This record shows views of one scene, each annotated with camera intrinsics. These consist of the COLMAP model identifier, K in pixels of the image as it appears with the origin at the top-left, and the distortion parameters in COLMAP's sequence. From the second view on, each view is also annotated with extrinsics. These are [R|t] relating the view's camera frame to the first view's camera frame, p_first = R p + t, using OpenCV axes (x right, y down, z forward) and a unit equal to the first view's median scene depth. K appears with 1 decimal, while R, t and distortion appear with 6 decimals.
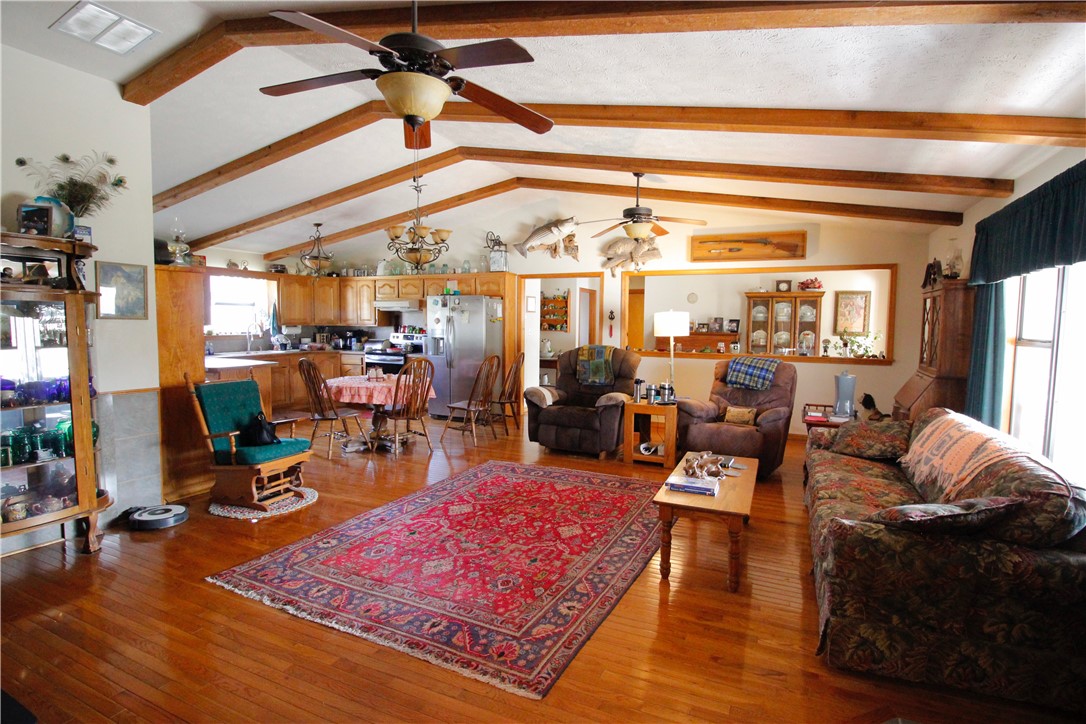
lens RADIAL K [[527.5, 0, 554.9], [0, 527.5, 359.7], [0, 0, 1]] dist [-0.009678, -0.002371]
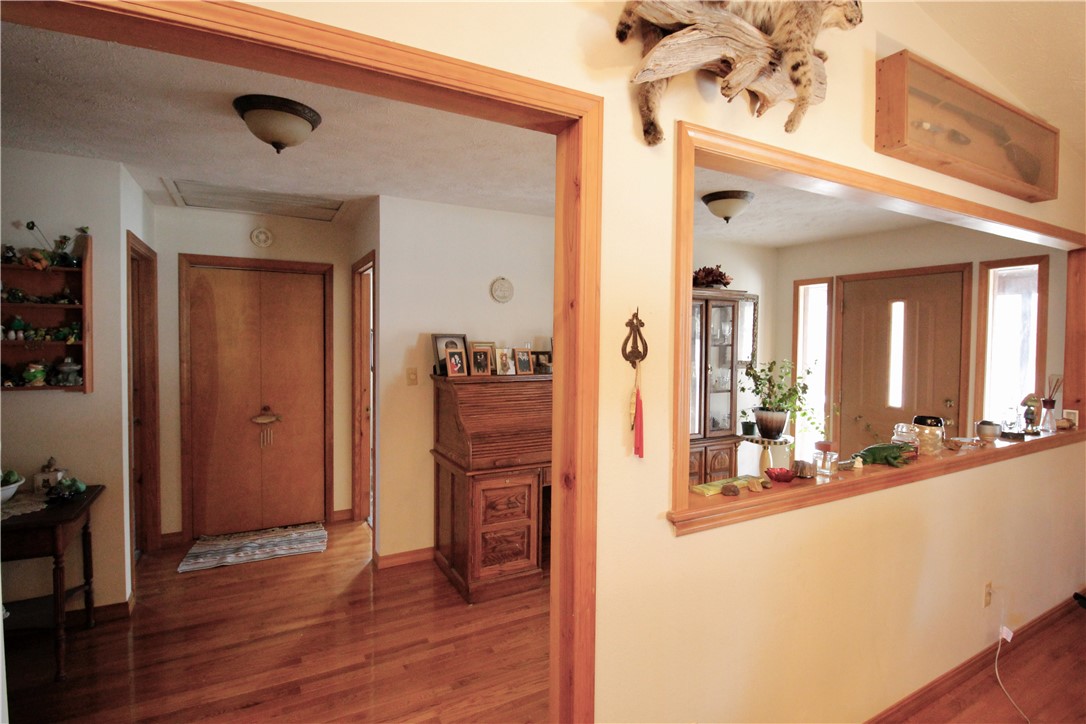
lens RADIAL K [[527.5, 0, 552.9], [0, 527.5, 344.0], [0, 0, 1]] dist [-0.009678, -0.002371]
pose [[0.599640, -0.016741, 0.800095, -0.052119], [0.054480, 0.998316, -0.019942, -0.068417], [-0.798413, 0.055547, 0.599542, 0.775750]]
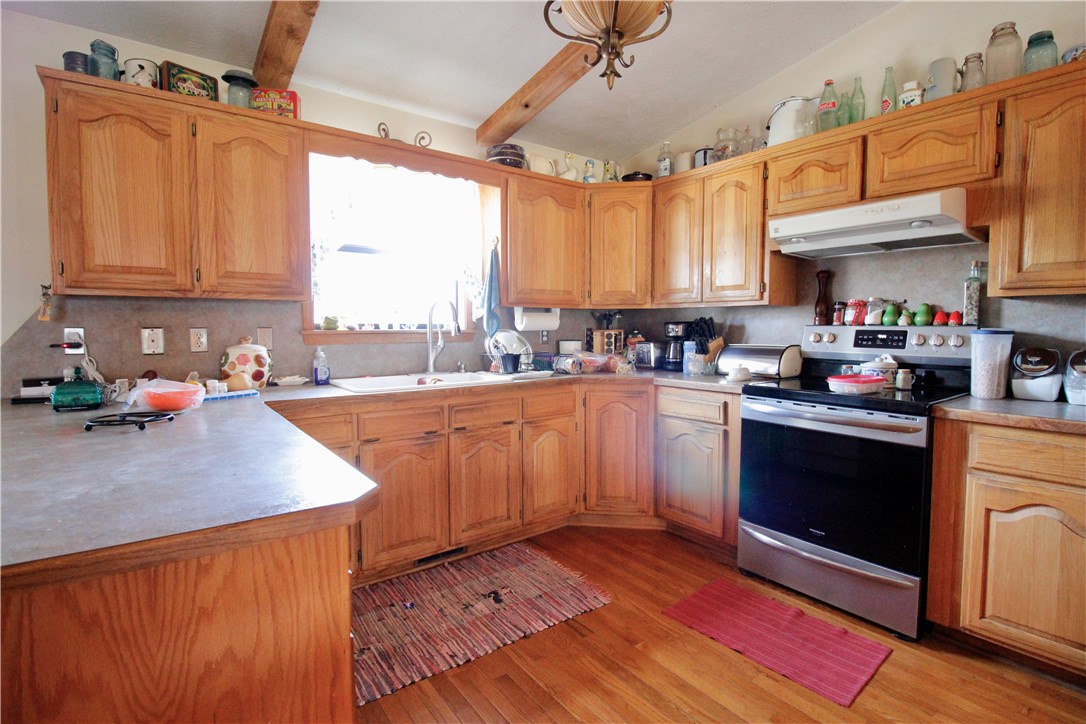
lens RADIAL K [[527.5, 0, 544.8], [0, 527.5, 357.4], [0, 0, 1]] dist [-0.009678, -0.002371]
pose [[0.872350, 0.016392, -0.488607, -0.300559], [-0.024835, 0.999633, -0.010803, -0.024141], [0.488250, 0.021559, 0.872437, 0.656757]]
